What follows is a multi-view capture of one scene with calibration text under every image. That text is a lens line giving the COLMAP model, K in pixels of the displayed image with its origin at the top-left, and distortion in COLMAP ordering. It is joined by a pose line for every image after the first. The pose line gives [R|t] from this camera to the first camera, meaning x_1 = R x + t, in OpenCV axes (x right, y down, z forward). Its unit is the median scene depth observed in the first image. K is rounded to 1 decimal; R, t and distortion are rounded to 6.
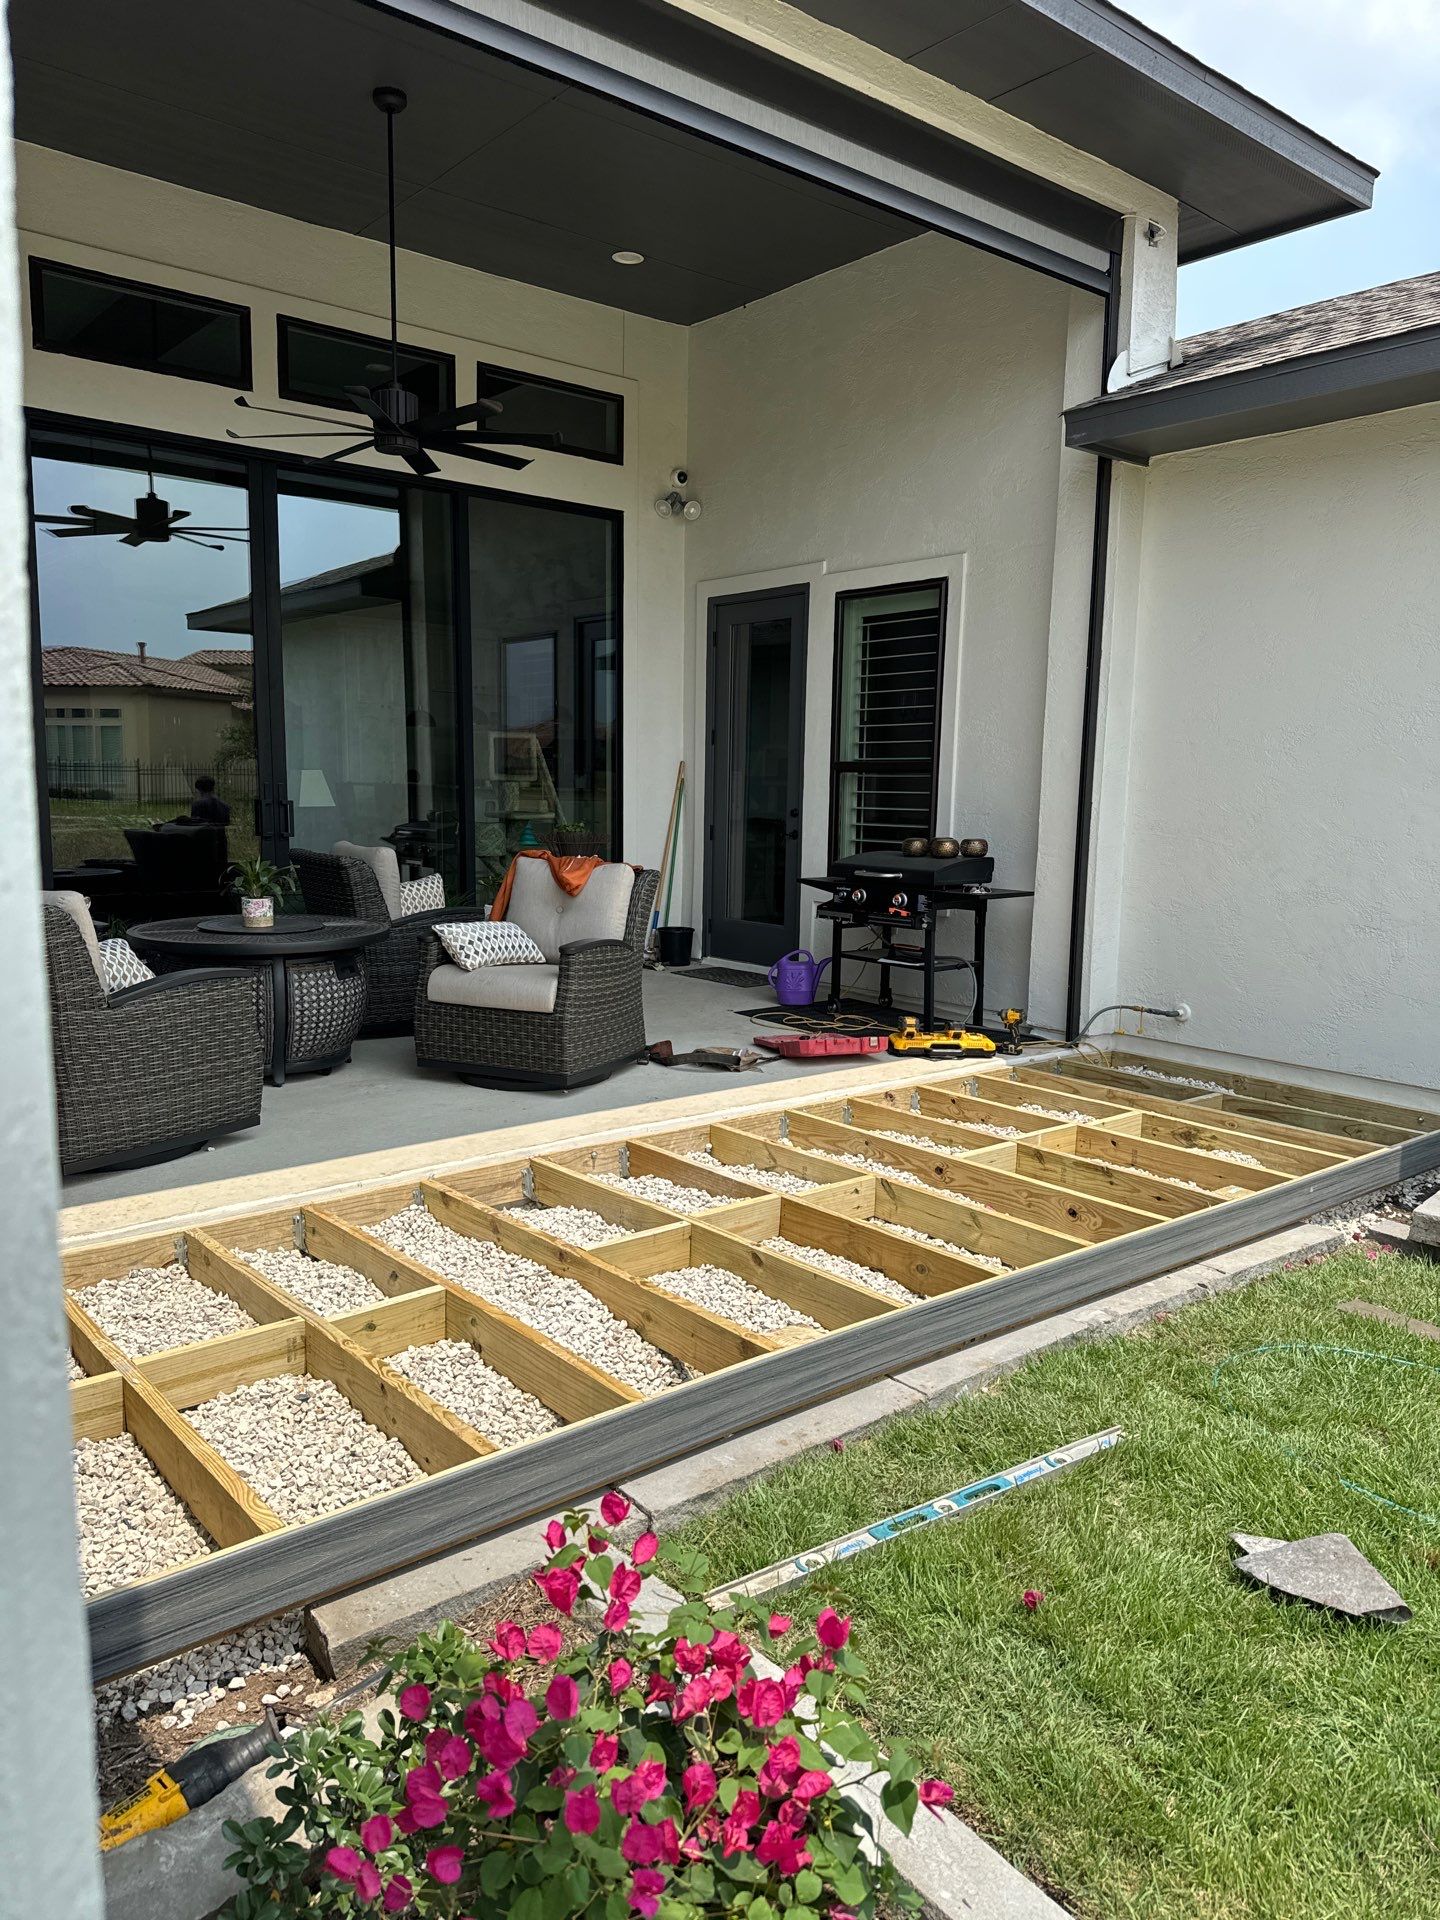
lens RADIAL K [[1363.5, 0, 731.2], [0, 1363.5, 956.5], [0, 0, 1]] dist [0.176126, -0.291121]
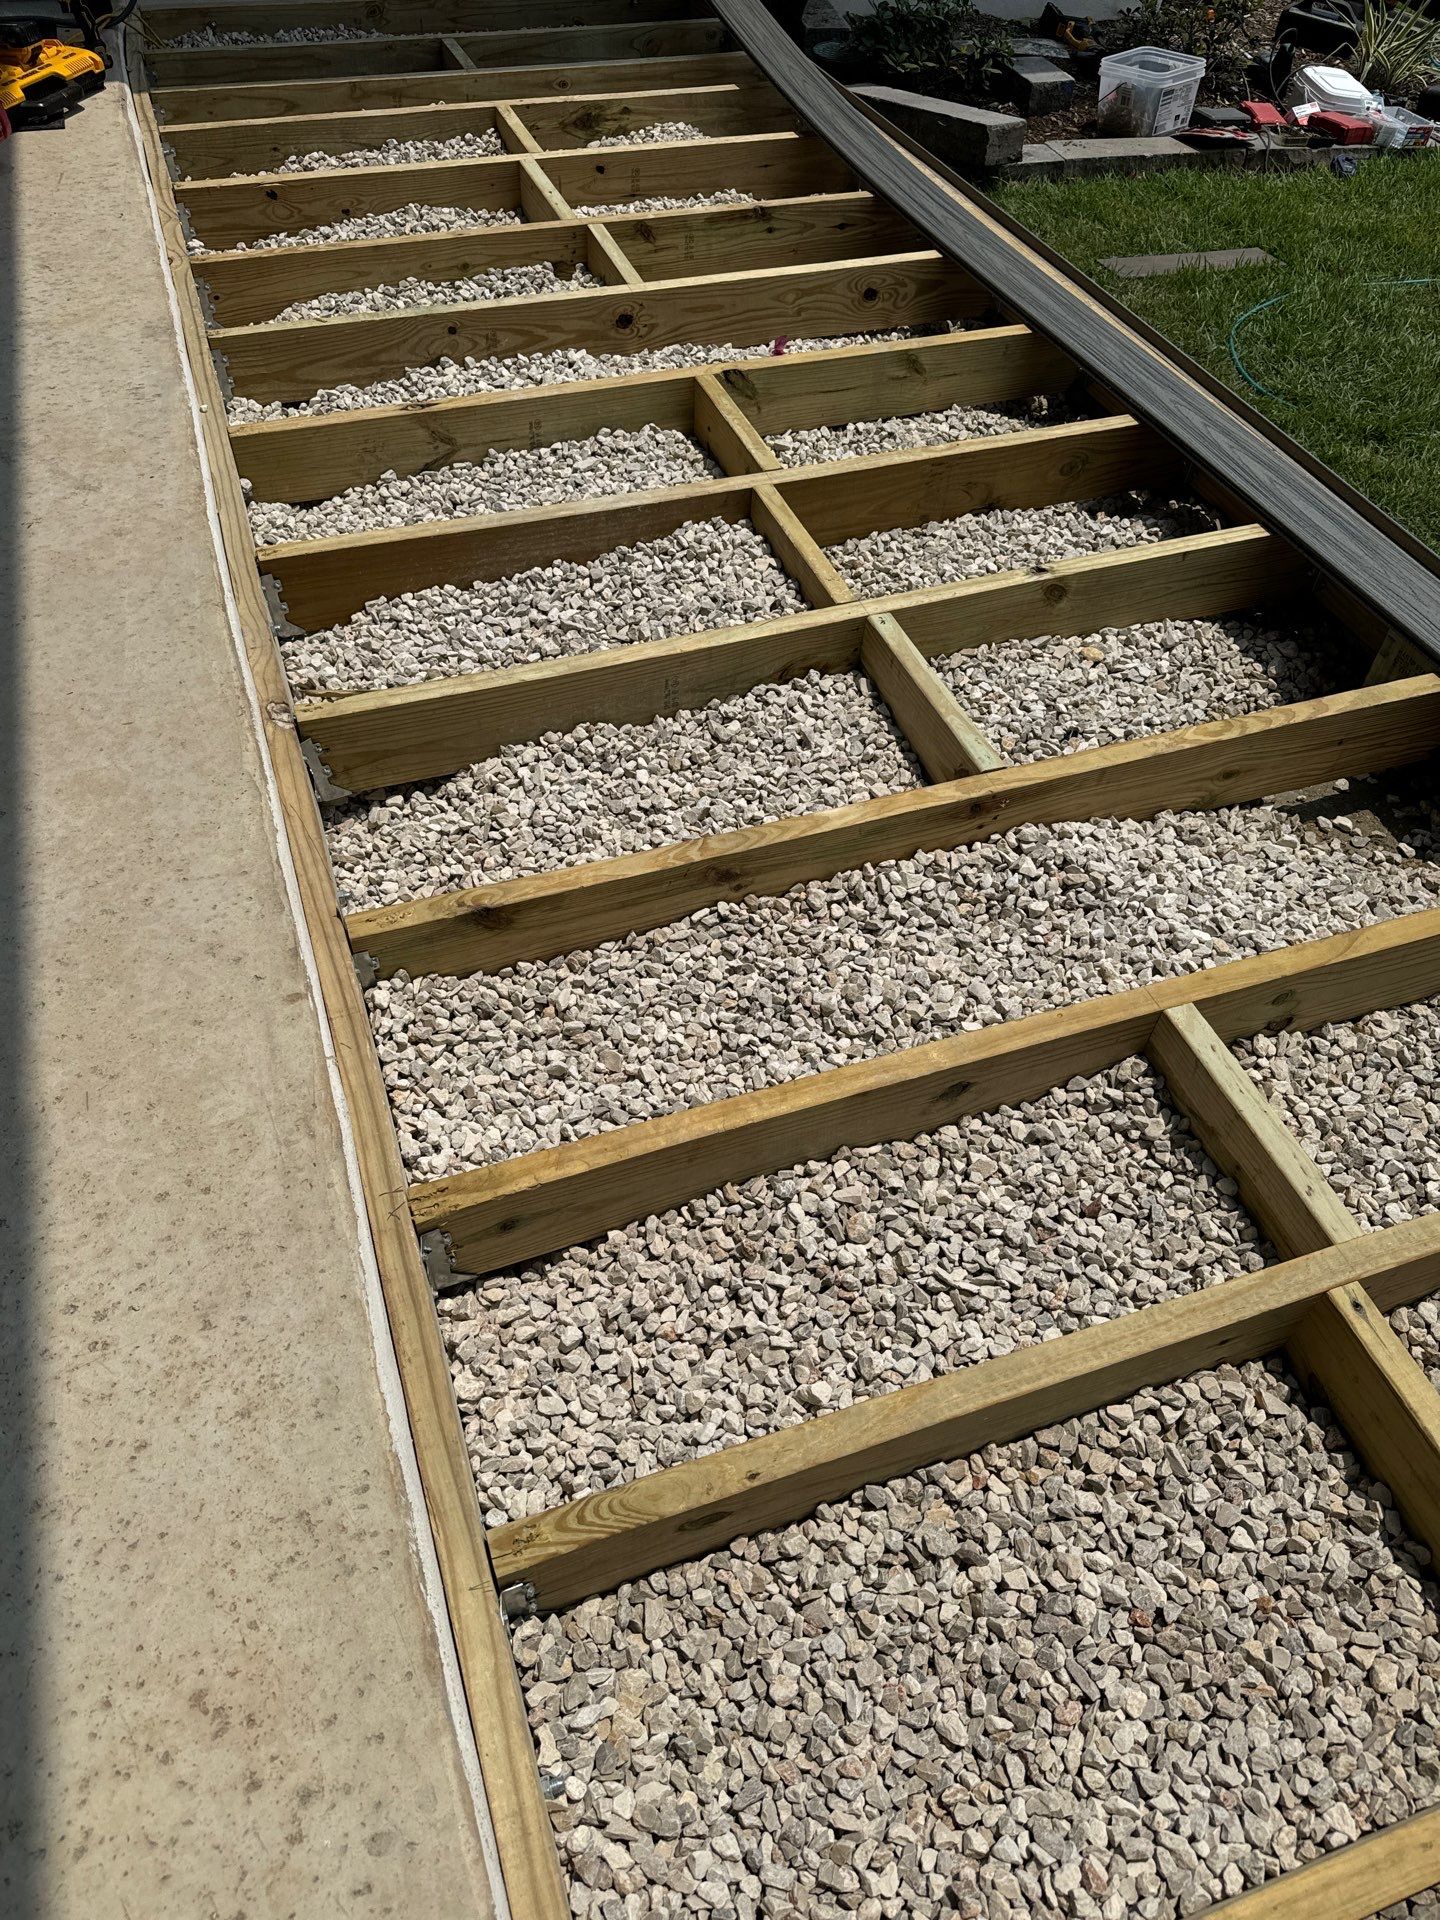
lens RADIAL K [[1363.5, 0, 731.2], [0, 1363.5, 956.5], [0, 0, 1]] dist [0.176126, -0.291121]
pose [[0.349316, -0.693869, 0.629702, -0.401337], [0.093910, 0.694578, 0.713262, -0.074606], [-0.932287, -0.190019, 0.307788, 0.768329]]
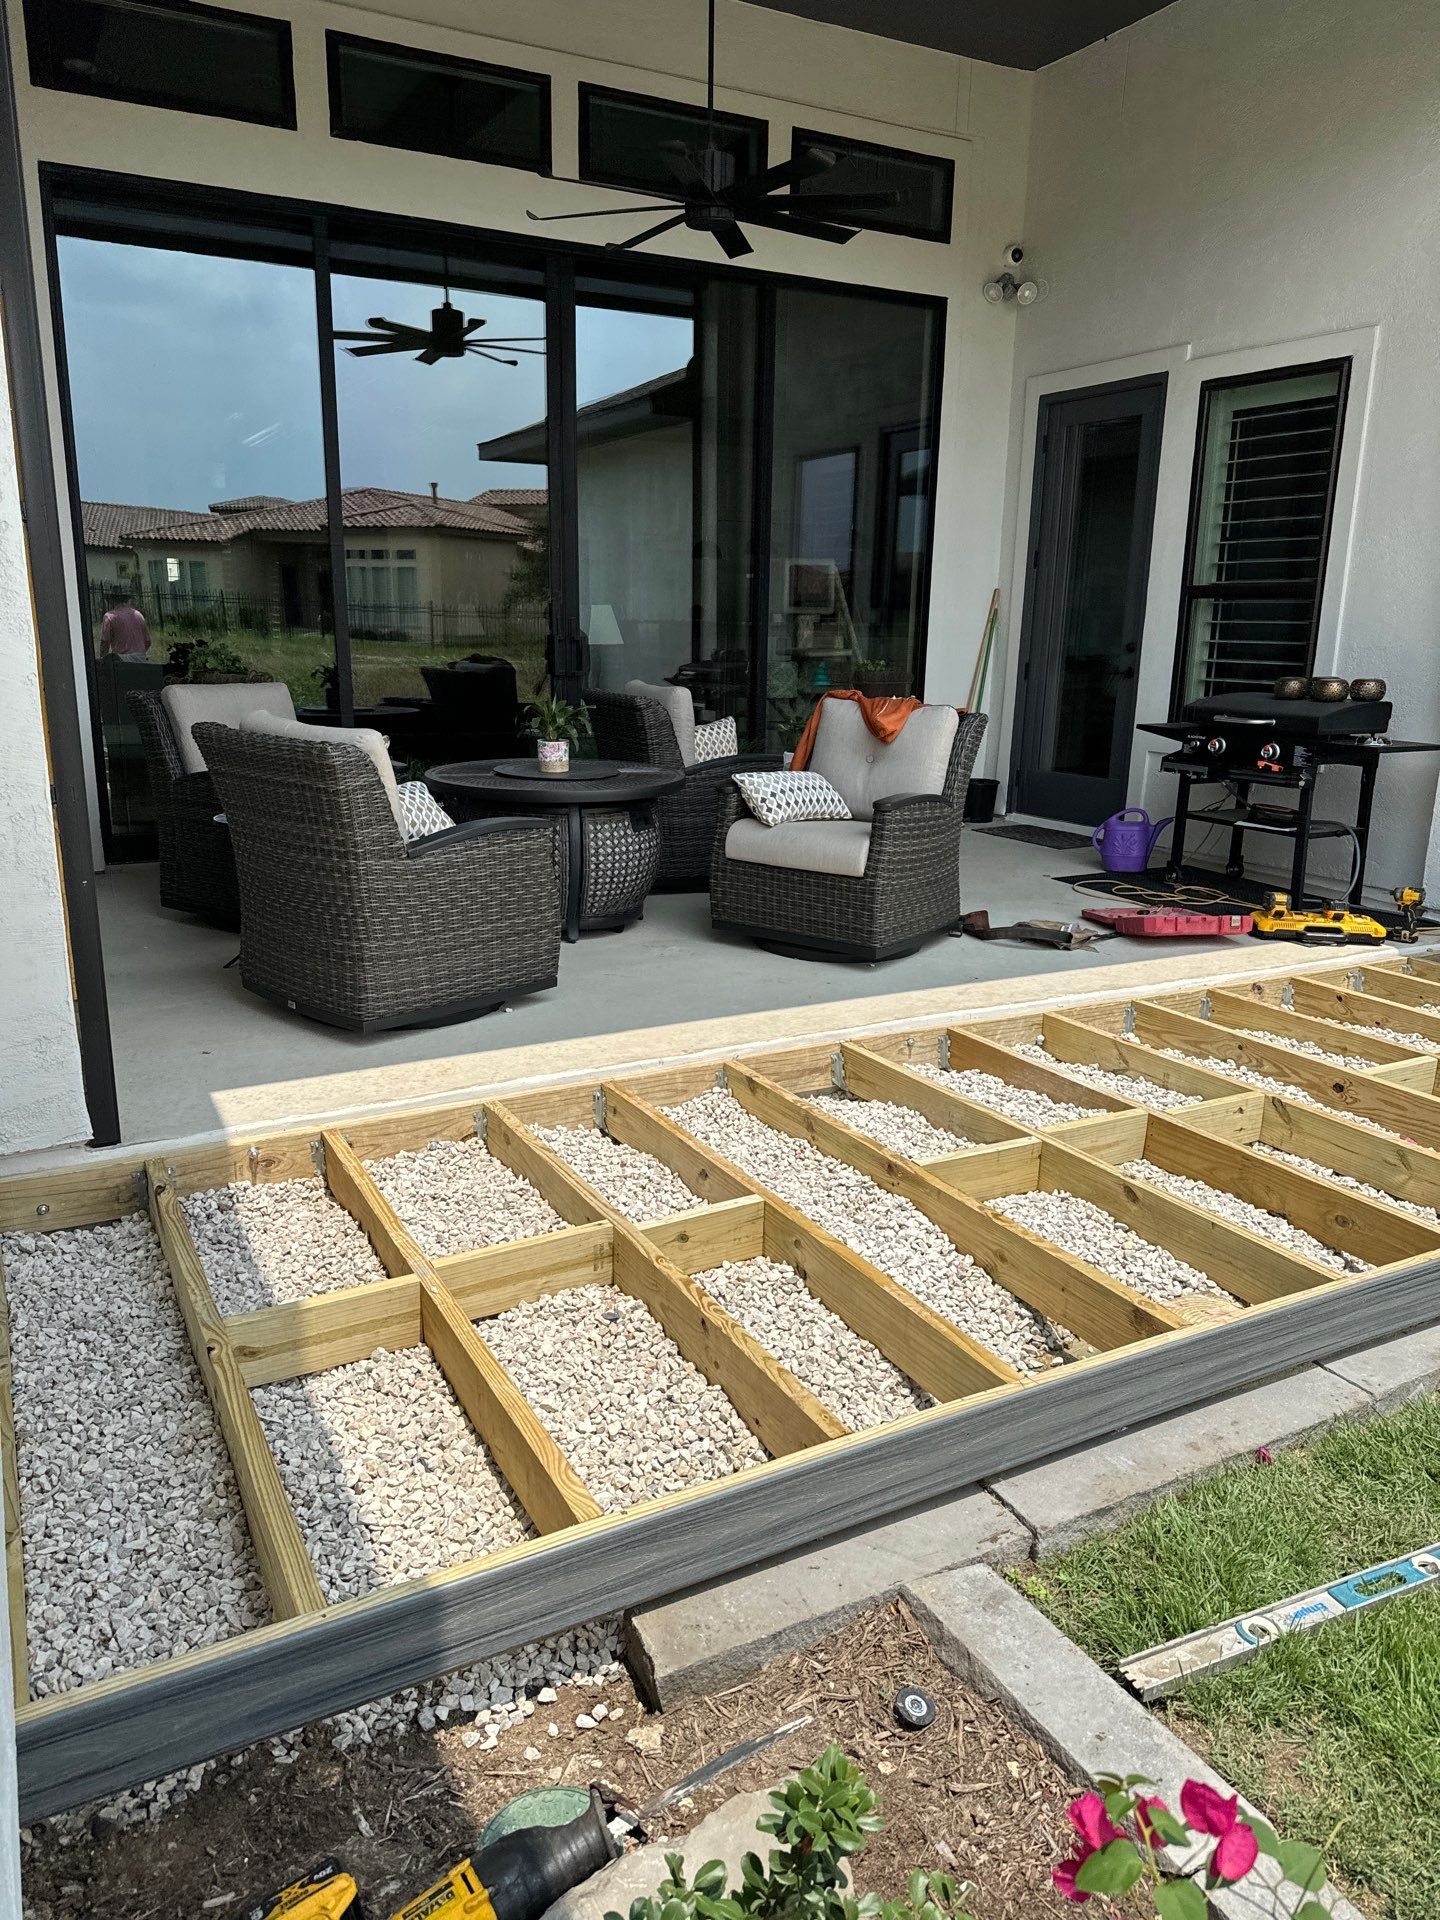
lens RADIAL K [[1341.5, 0, 689.0], [0, 1341.5, 944.5], [0, 0, 1]] dist [0.233353, -0.444976]
pose [[0.976681, 0.050207, -0.208744, -0.061376], [-0.028302, 0.993896, 0.106628, -0.005840], [0.212823, -0.098233, 0.972140, 0.133775]]
